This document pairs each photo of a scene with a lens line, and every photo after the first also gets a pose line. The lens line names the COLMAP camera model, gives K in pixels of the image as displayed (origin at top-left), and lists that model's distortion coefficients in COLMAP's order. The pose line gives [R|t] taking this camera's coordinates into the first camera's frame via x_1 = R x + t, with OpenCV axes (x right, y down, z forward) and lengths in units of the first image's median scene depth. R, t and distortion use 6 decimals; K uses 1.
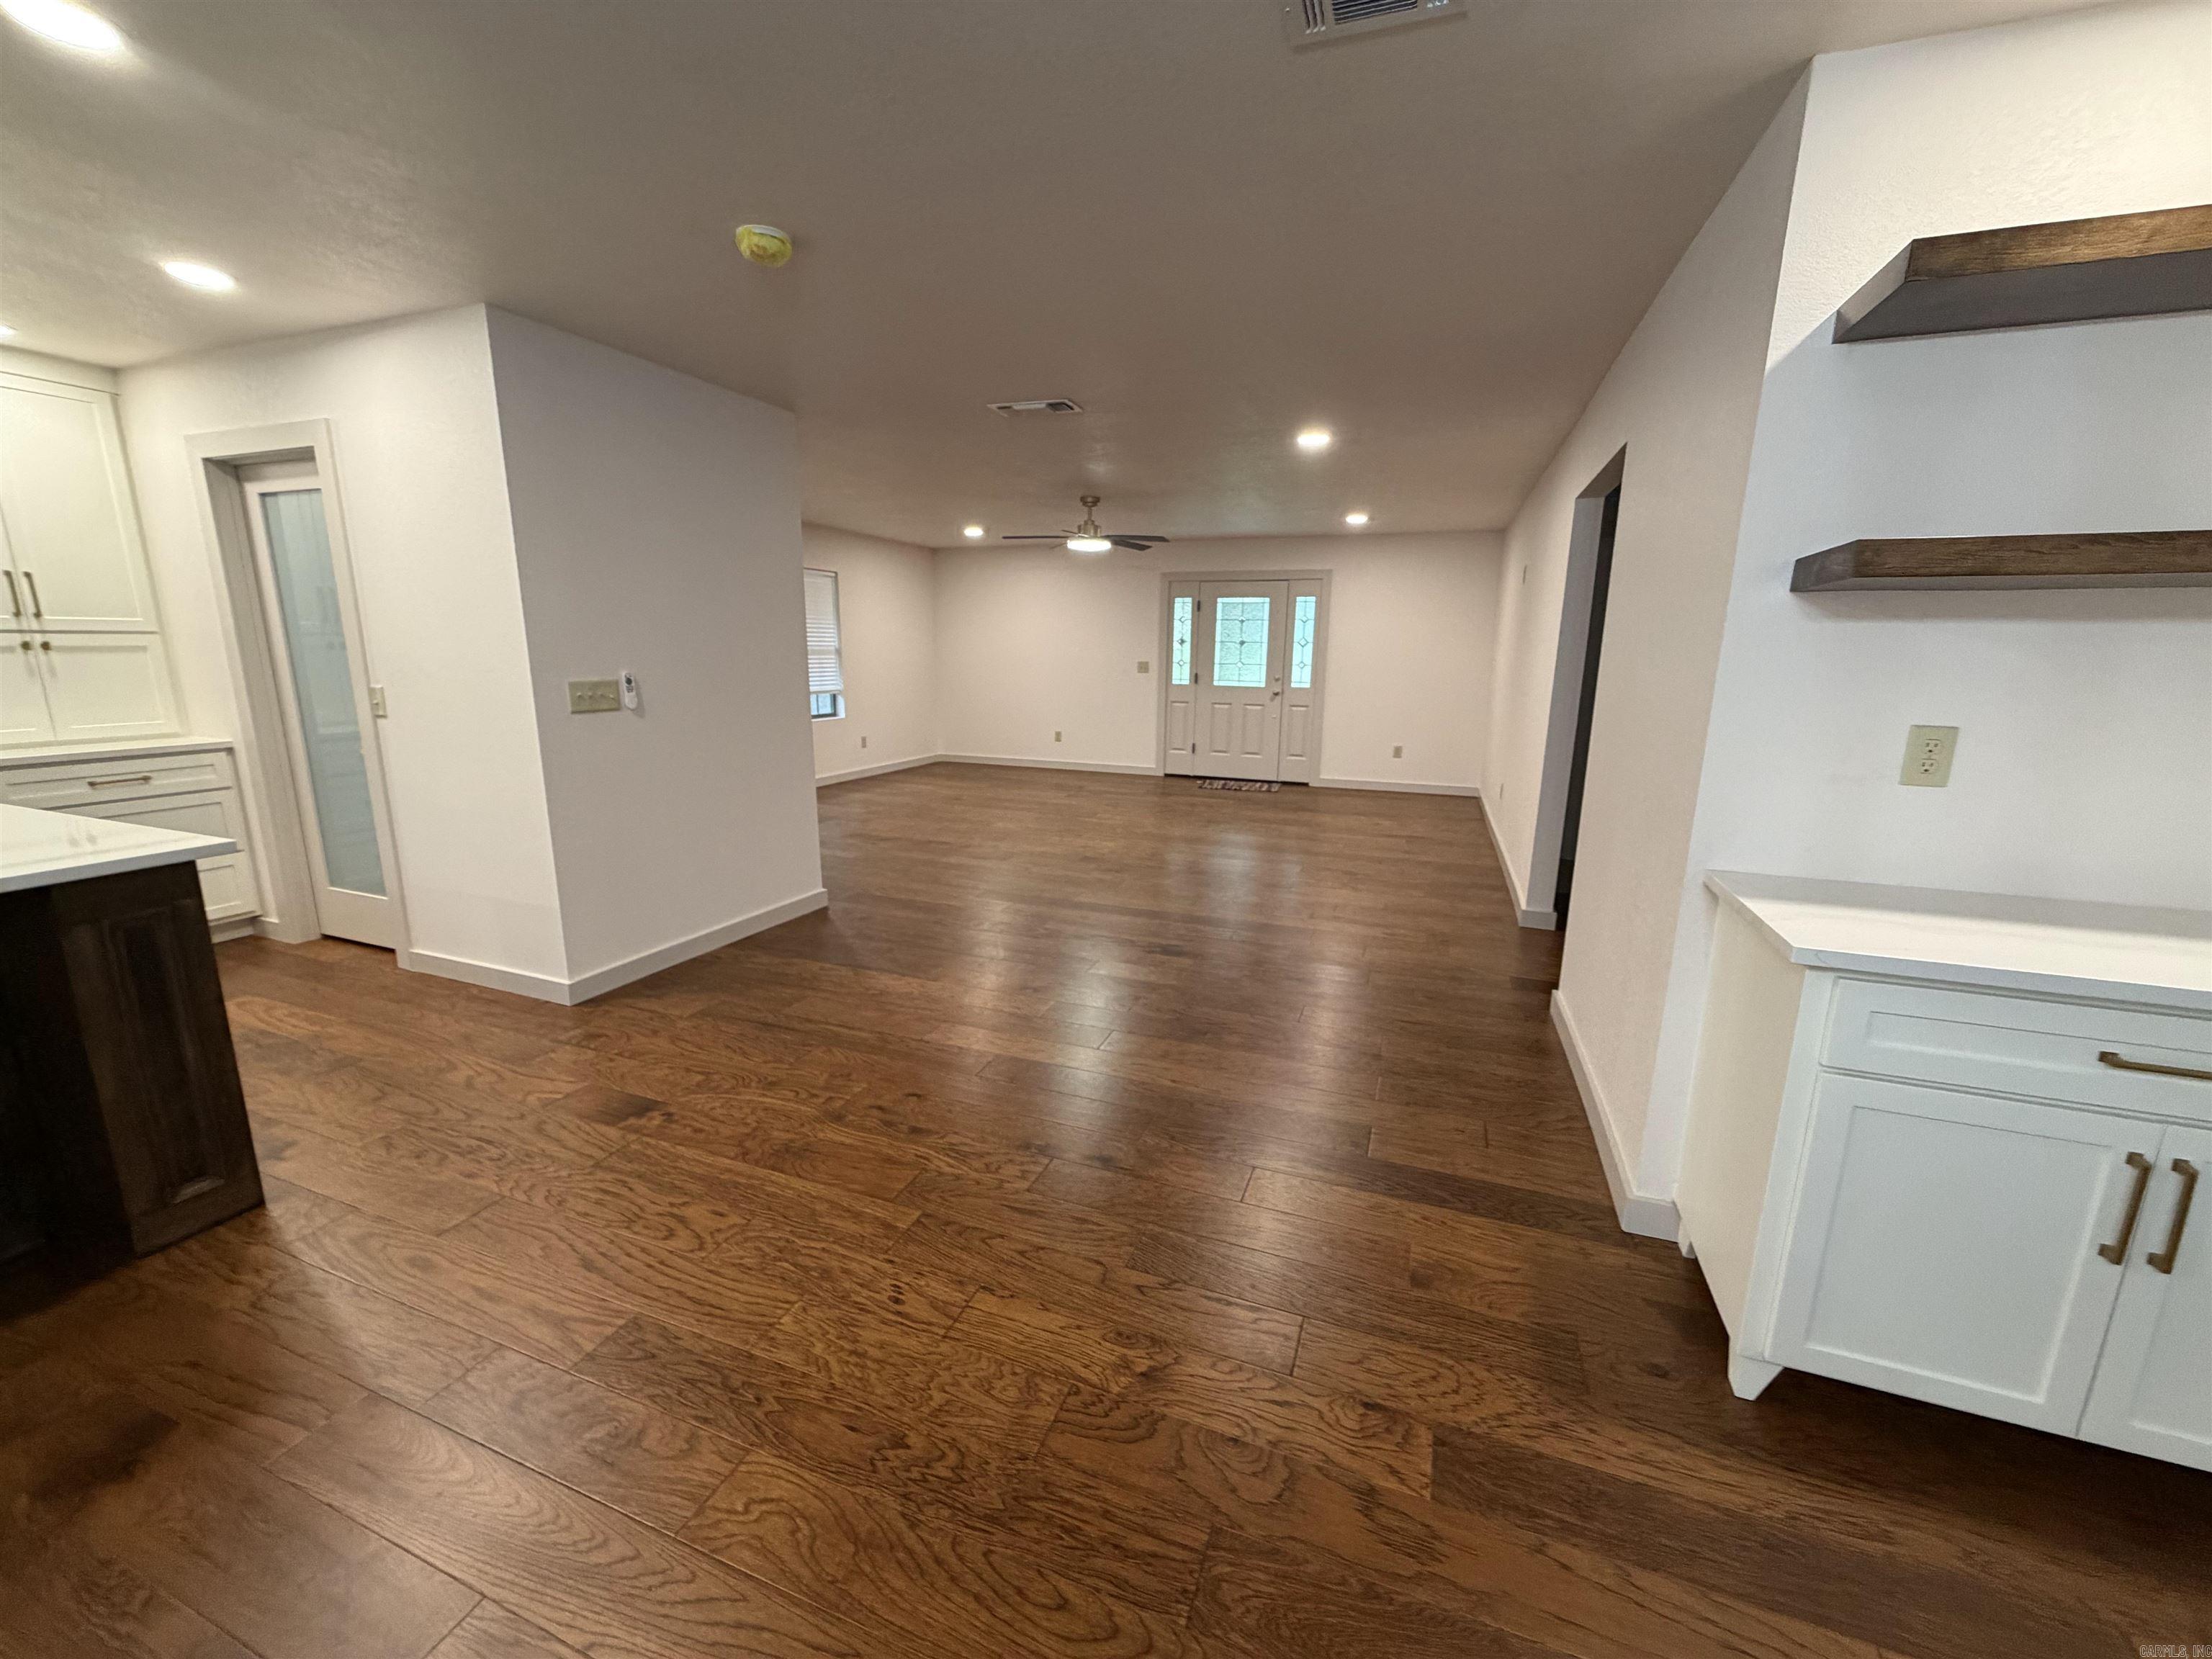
lens RADIAL K [[881.0, 0, 1102.1], [0, 881.0, 832.6], [0, 0, 1]] dist [0.001442, -0.001349]
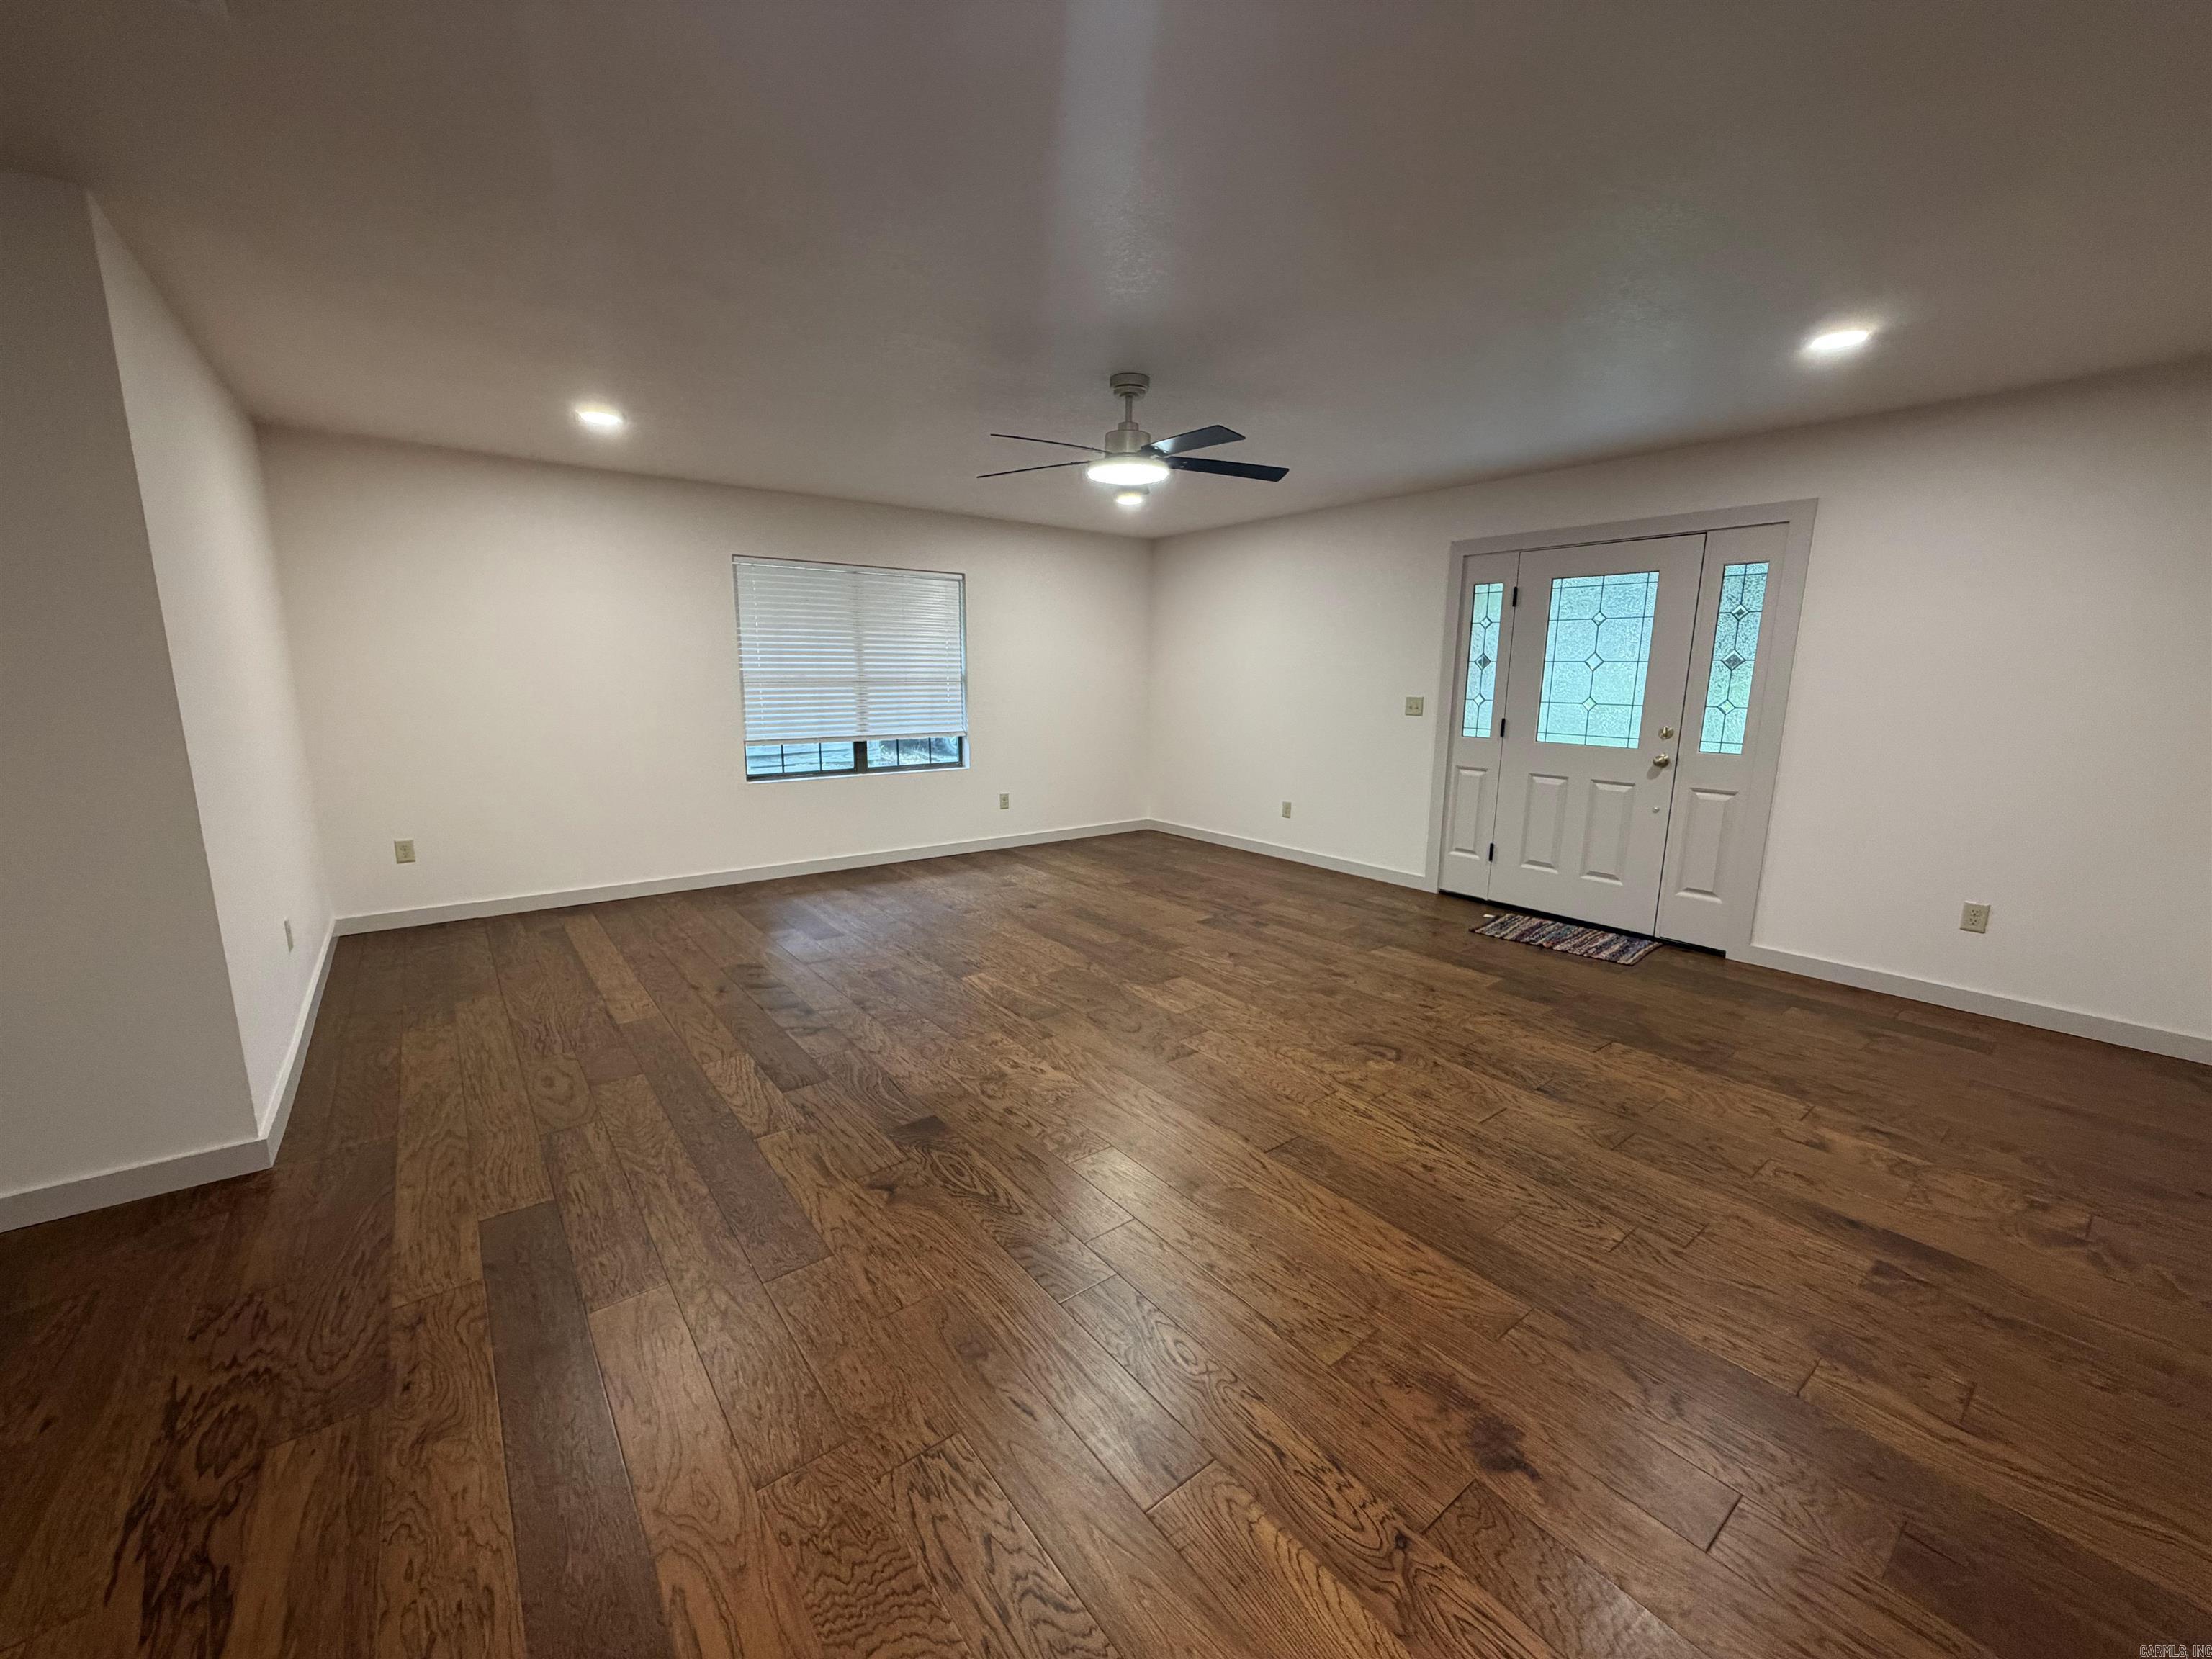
lens RADIAL K [[881.0, 0, 1106.1], [0, 881.0, 837.4], [0, 0, 1]] dist [0.001442, -0.001349]
pose [[0.854779, 0.089944, -0.511139, 0.192300], [-0.102517, 0.994725, 0.003601, -0.087996], [0.508766, 0.049323, 0.859491, 0.425117]]
